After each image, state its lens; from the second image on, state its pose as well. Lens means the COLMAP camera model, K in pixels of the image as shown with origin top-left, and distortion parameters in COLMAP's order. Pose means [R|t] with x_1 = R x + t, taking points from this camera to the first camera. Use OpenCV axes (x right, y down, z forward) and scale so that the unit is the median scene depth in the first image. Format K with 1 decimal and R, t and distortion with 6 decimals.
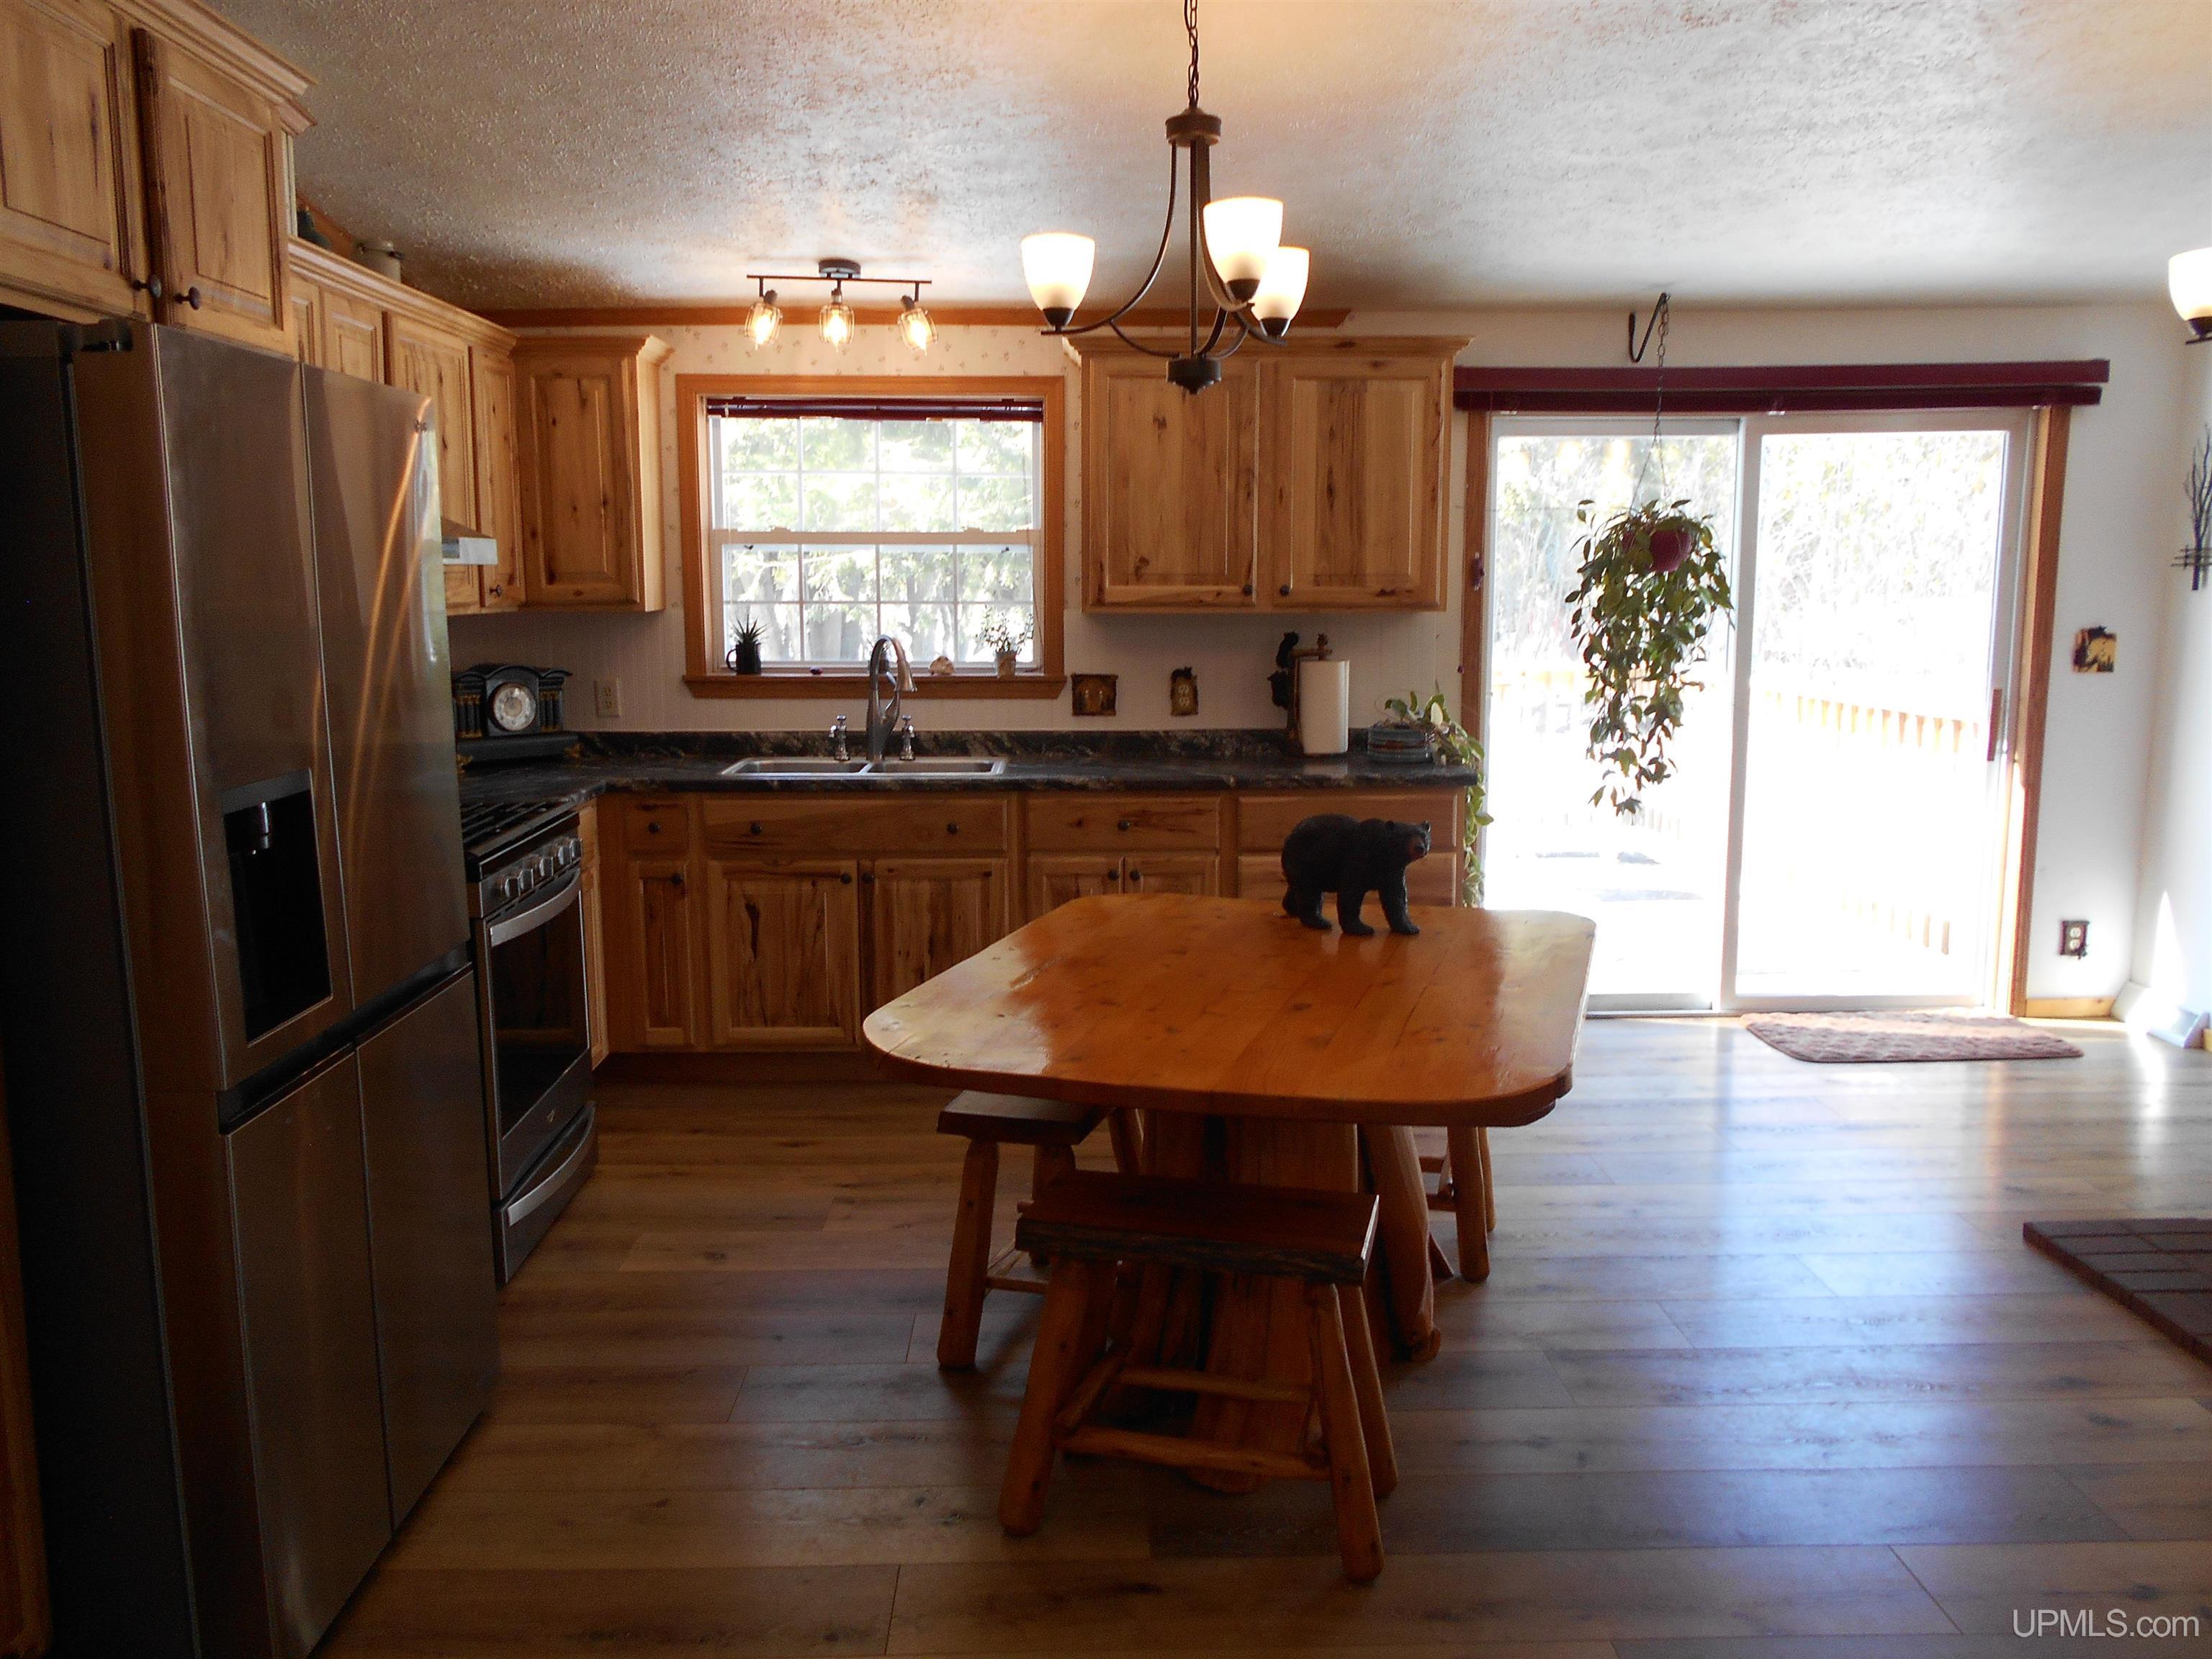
lens RADIAL K [[1744.4, 0, 1124.4], [0, 1744.4, 839.9], [0, 0, 1]] dist [-0.033755, 0.048050]
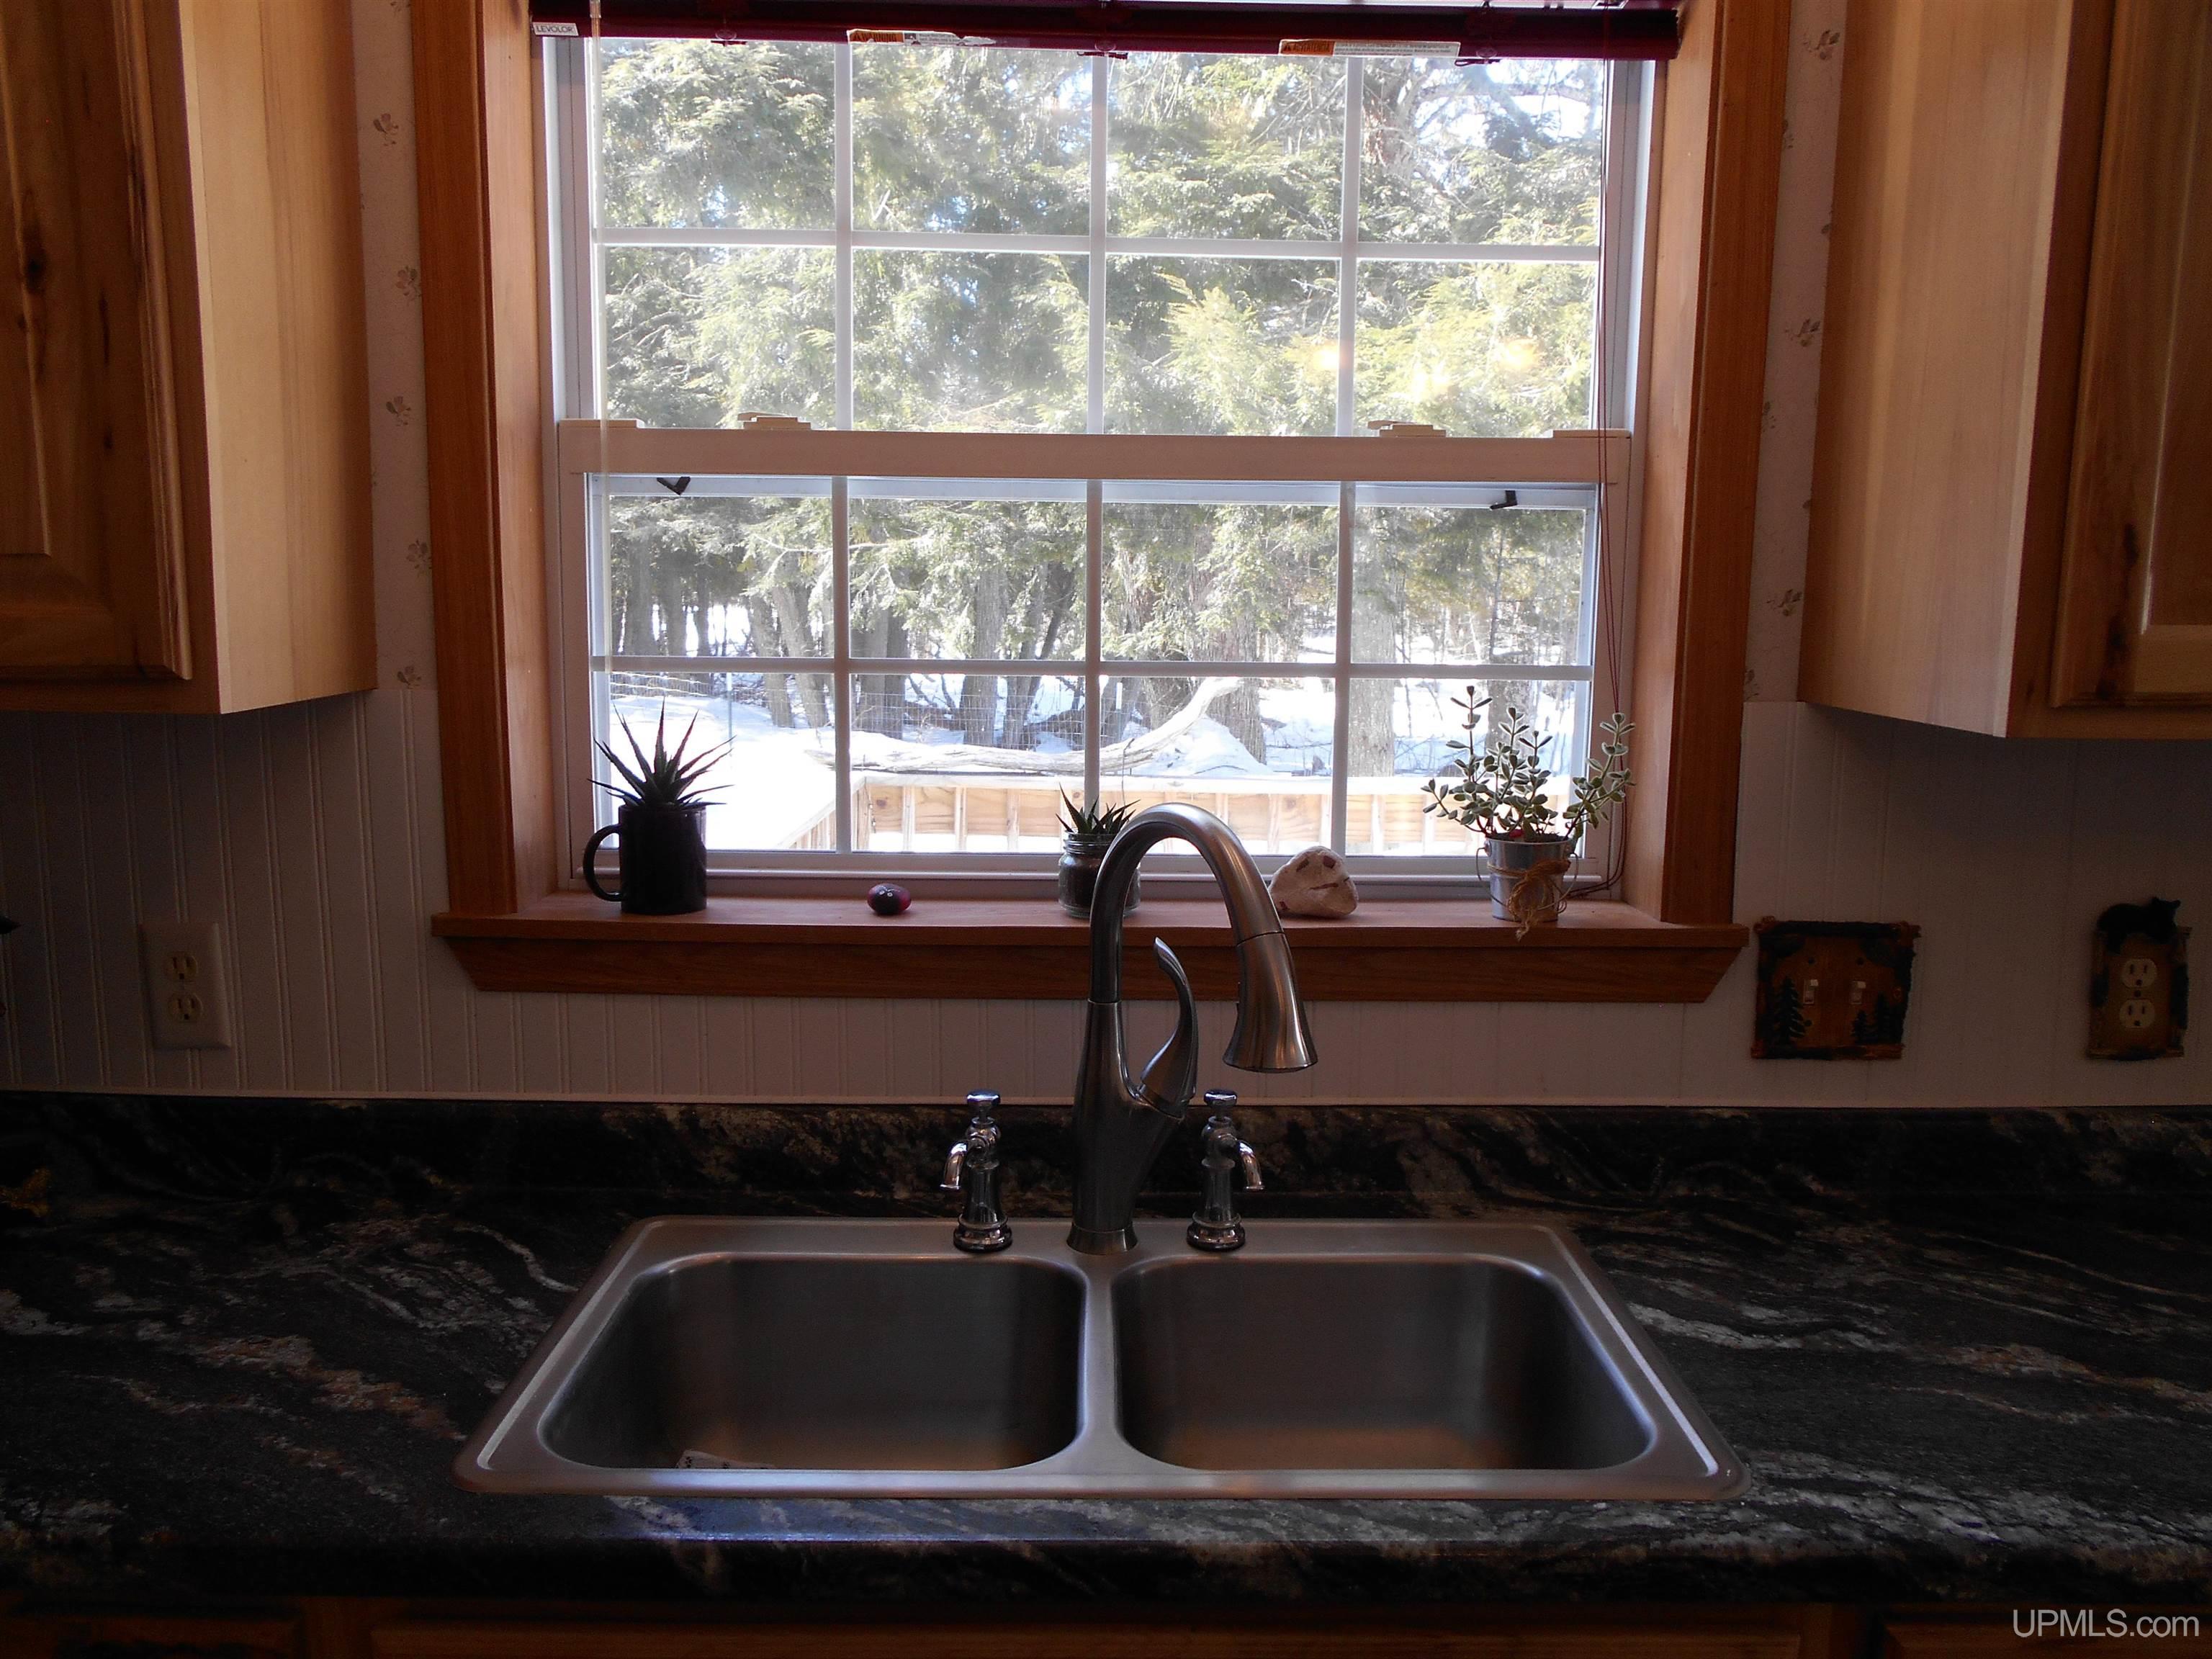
lens RADIAL K [[1744.4, 0, 1089.8], [0, 1744.4, 832.4], [0, 0, 1]] dist [-0.033755, 0.048050]
pose [[0.999162, 0.010906, -0.039439, -0.140385], [-0.011285, 0.999892, -0.009410, -0.113266], [0.039332, 0.009847, 0.999178, 0.755747]]
